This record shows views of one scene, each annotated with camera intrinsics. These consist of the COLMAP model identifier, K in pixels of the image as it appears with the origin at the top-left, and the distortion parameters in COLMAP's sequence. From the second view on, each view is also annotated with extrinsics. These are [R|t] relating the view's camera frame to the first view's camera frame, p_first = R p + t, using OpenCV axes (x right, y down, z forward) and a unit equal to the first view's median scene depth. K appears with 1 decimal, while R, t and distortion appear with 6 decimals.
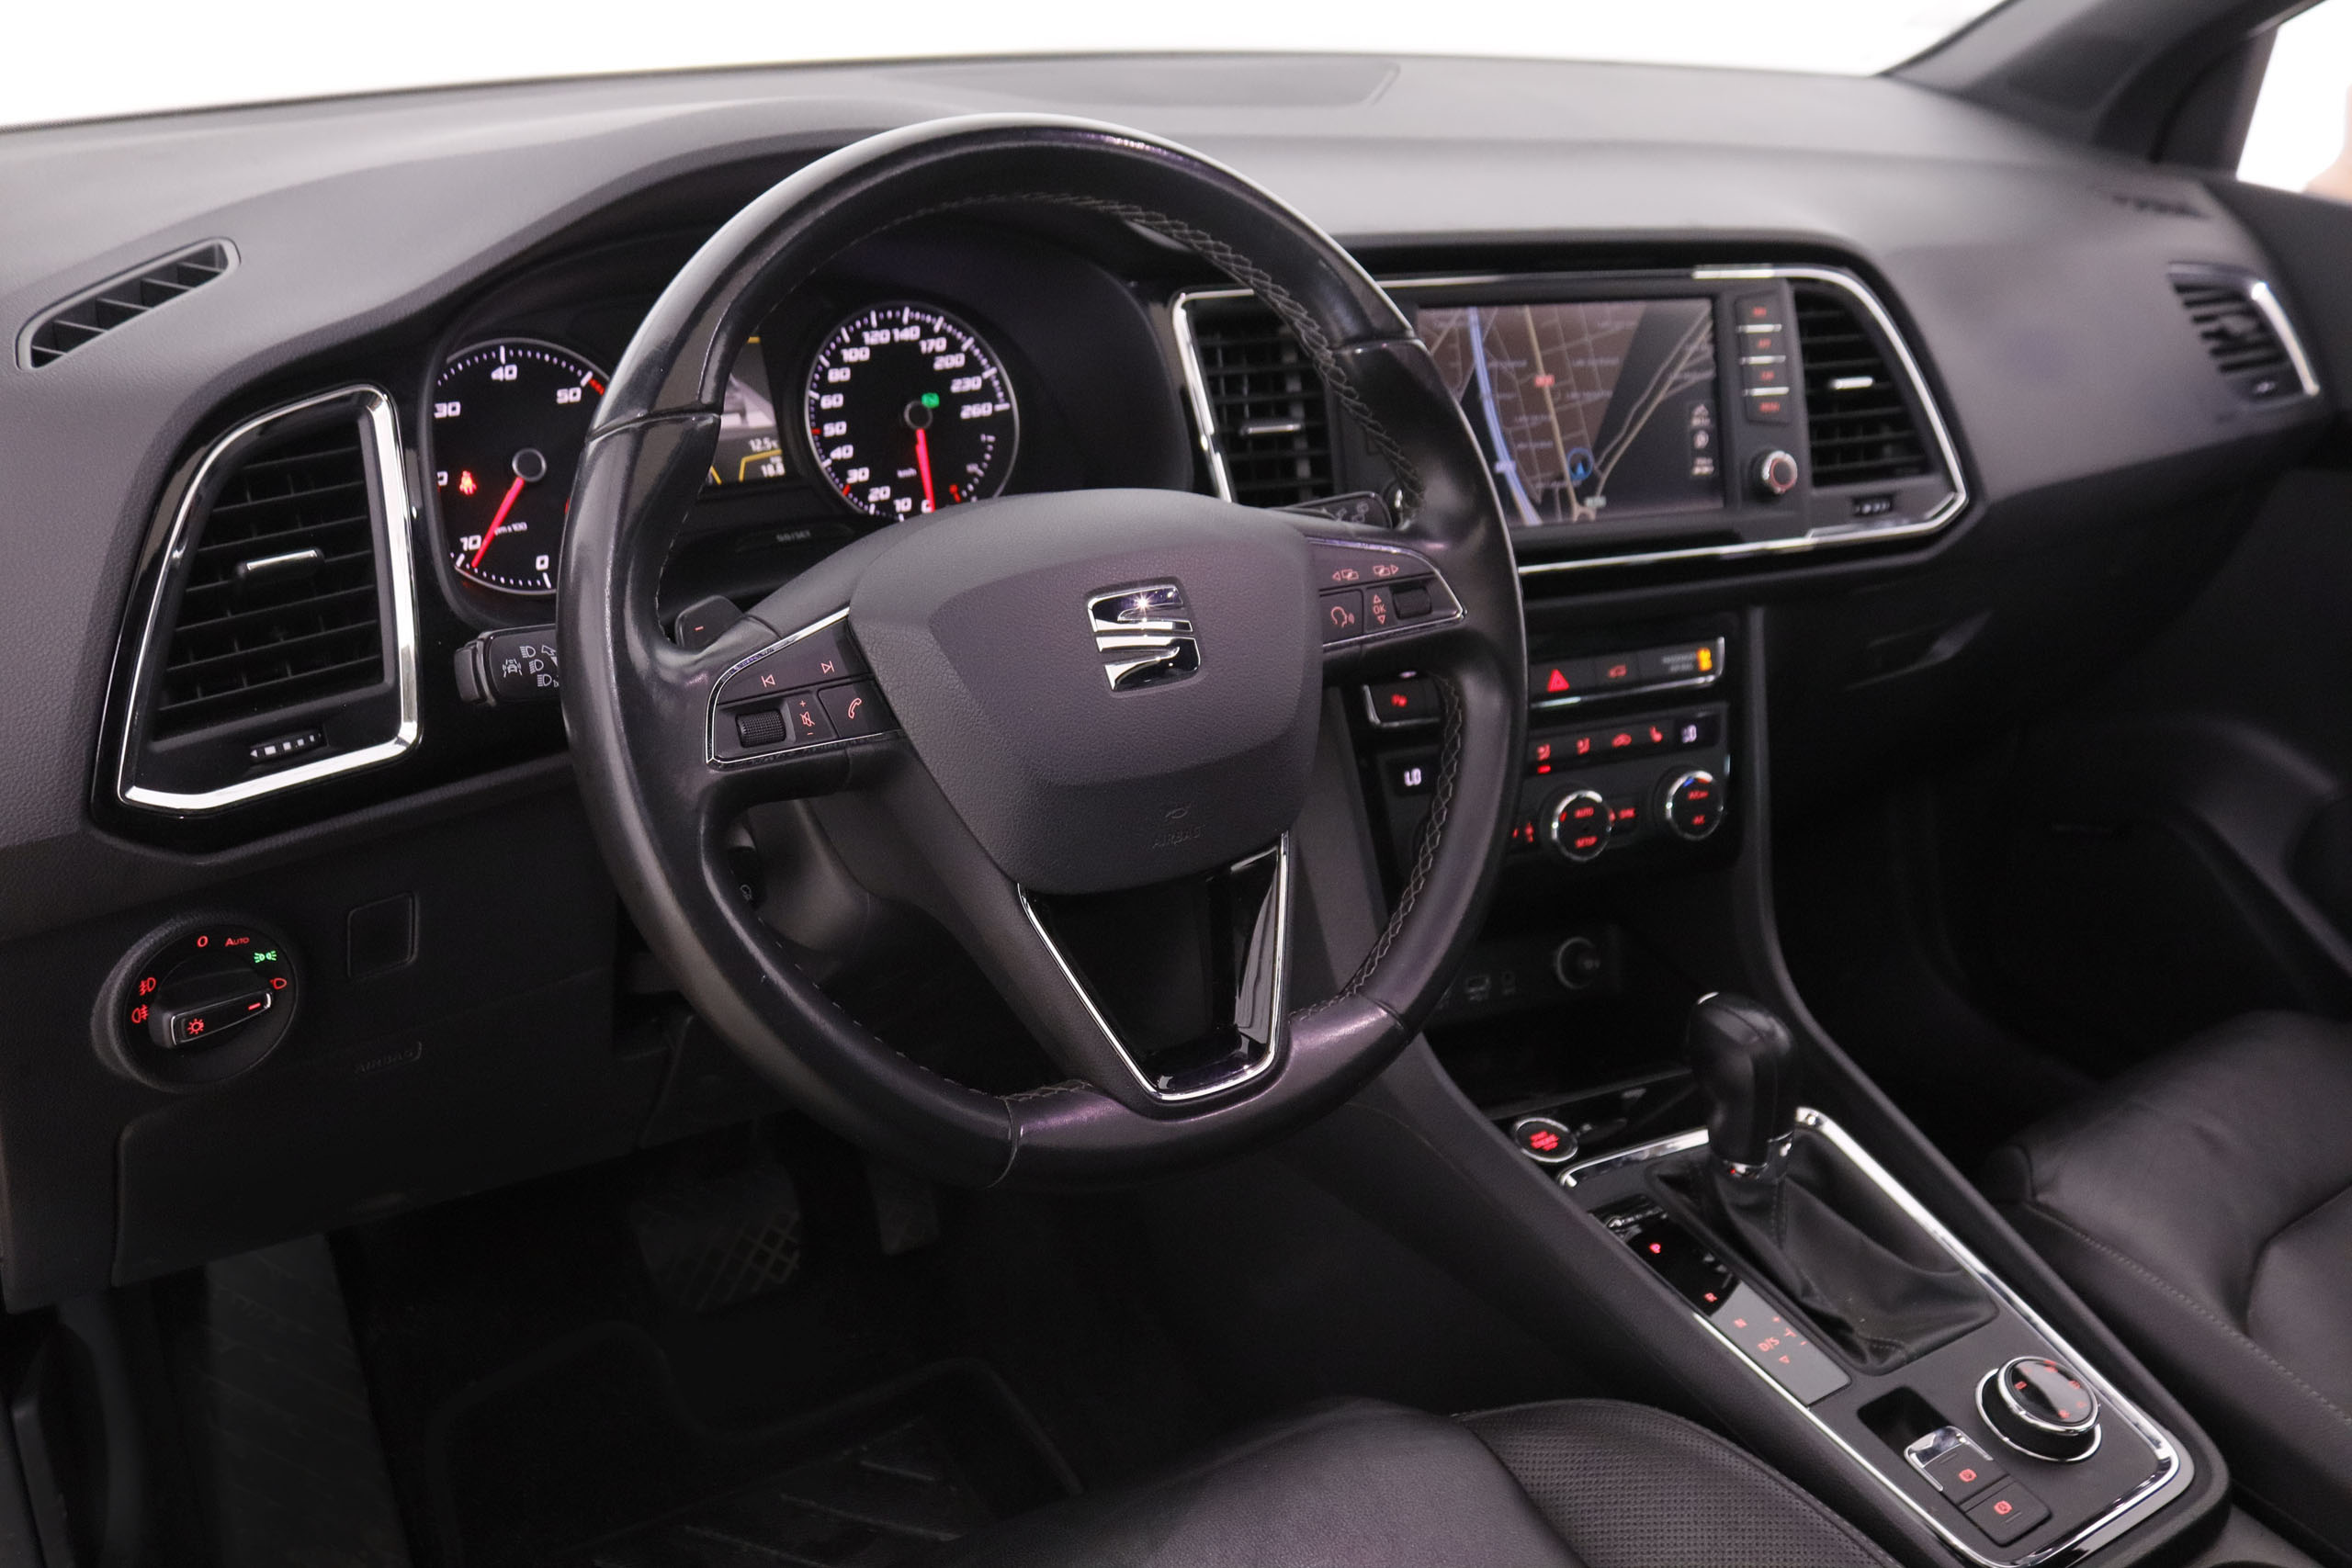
lens RADIAL K [[2242.3, 0, 1179.8], [0, 2242.3, 783.0], [0, 0, 1]] dist [-0.174964, 0.234146]
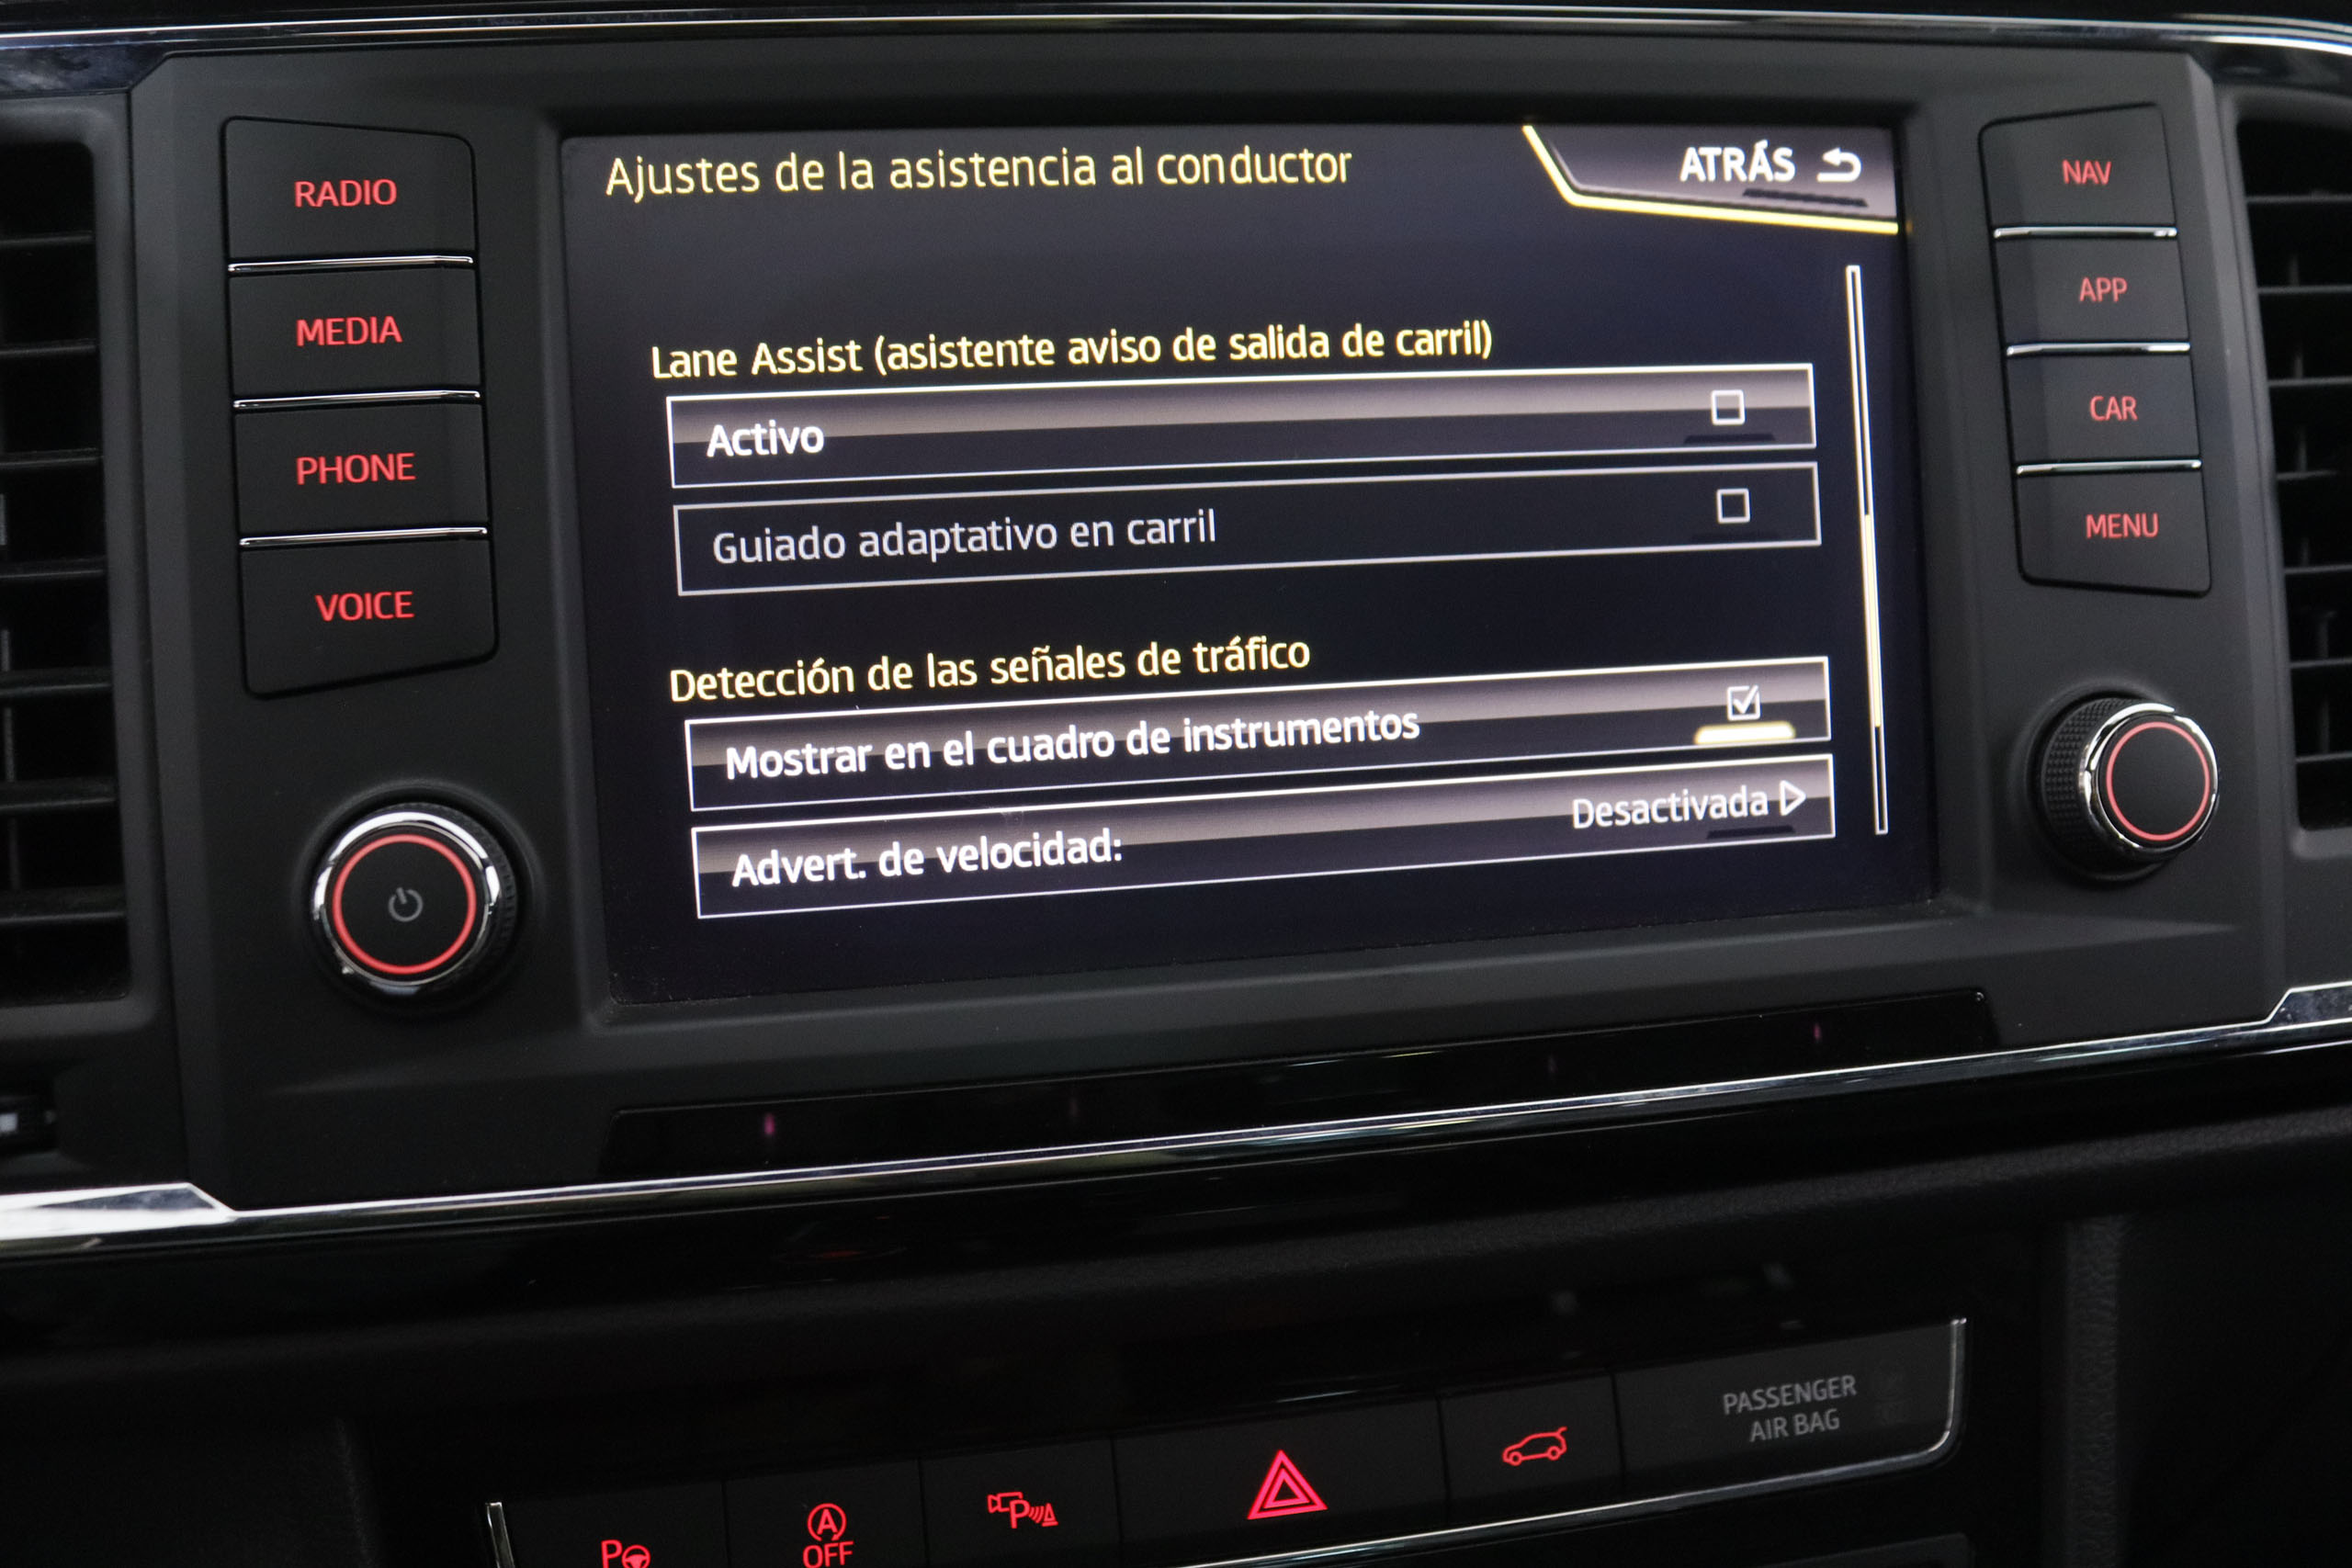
lens RADIAL K [[2316.0, 0, 1176.0], [0, 2316.0, 784.0], [0, 0, 1]] dist [-0.138260, 0.142458]
pose [[0.968620, 0.034850, -0.246093, 0.225104], [-0.053474, 0.996154, -0.069408, -0.114303], [0.242727, 0.080389, 0.966758, 0.710980]]
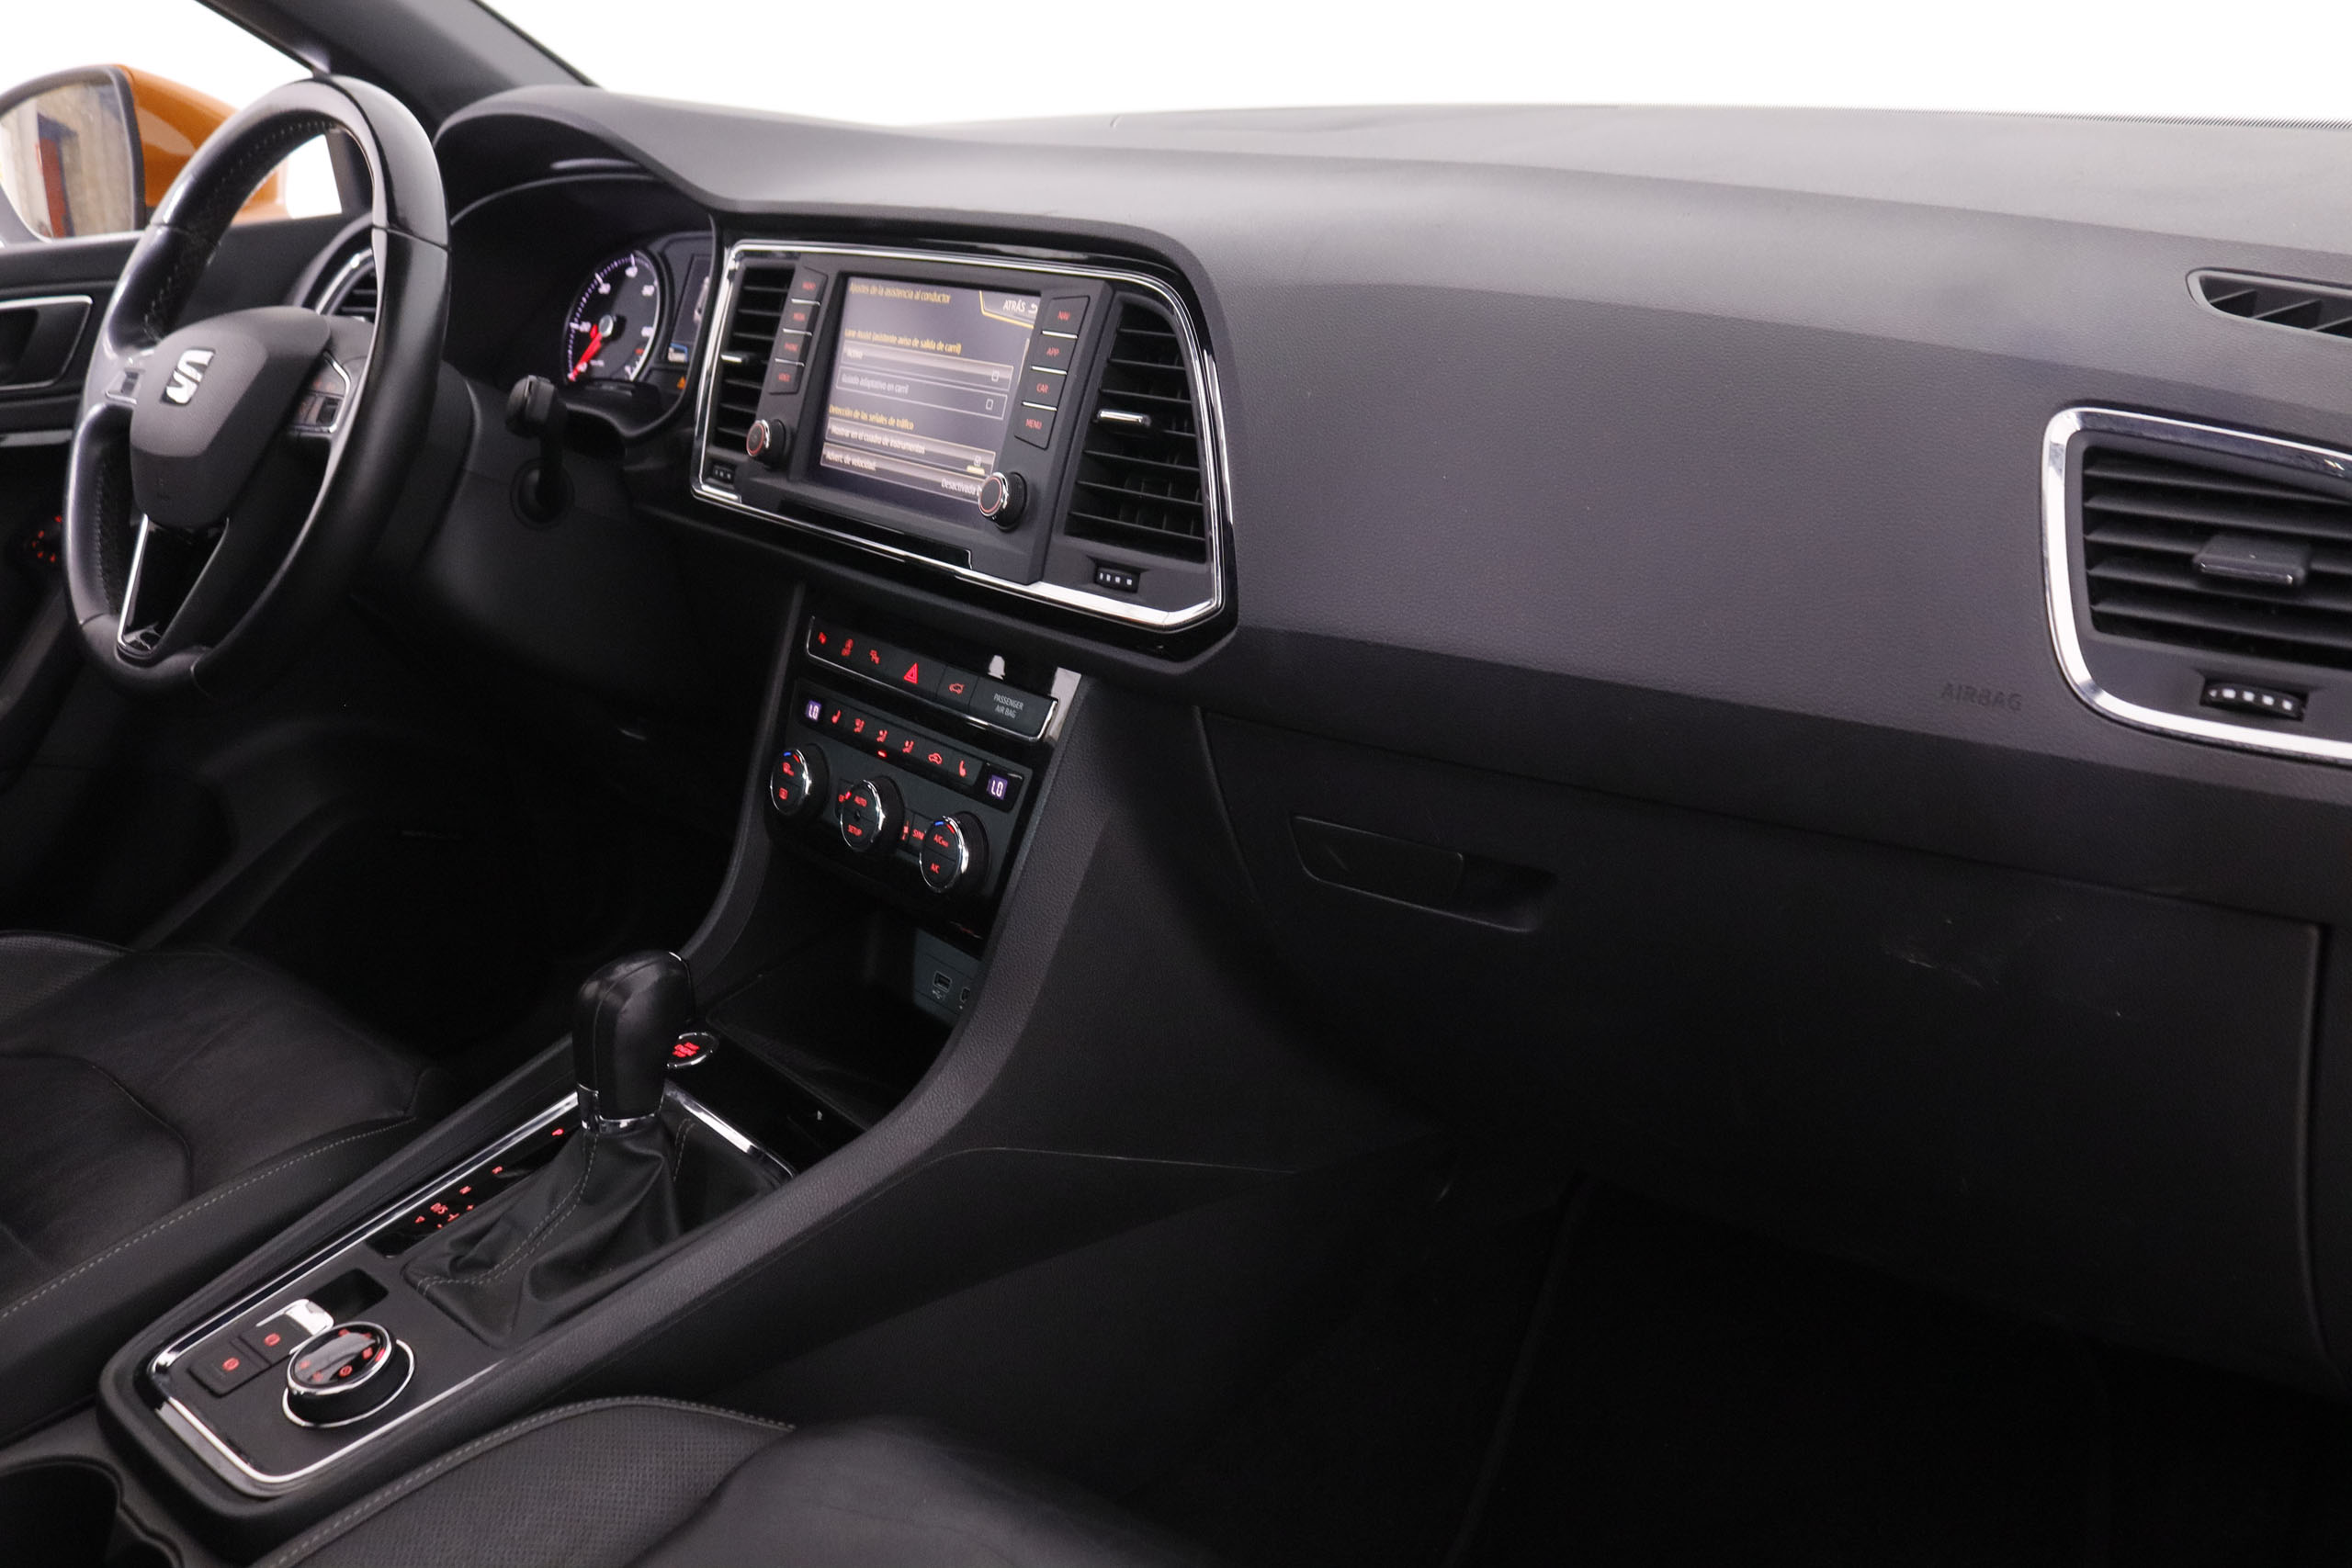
lens RADIAL K [[2103.5, 0, 1176.0], [0, 2103.5, 784.0], [0, 0, 1]] dist [-0.129442, -0.000828]
pose [[0.224546, 0.259637, -0.939238, 1.073826], [-0.356580, 0.918896, 0.168765, -0.198170], [0.906879, 0.297018, 0.298915, 0.847620]]
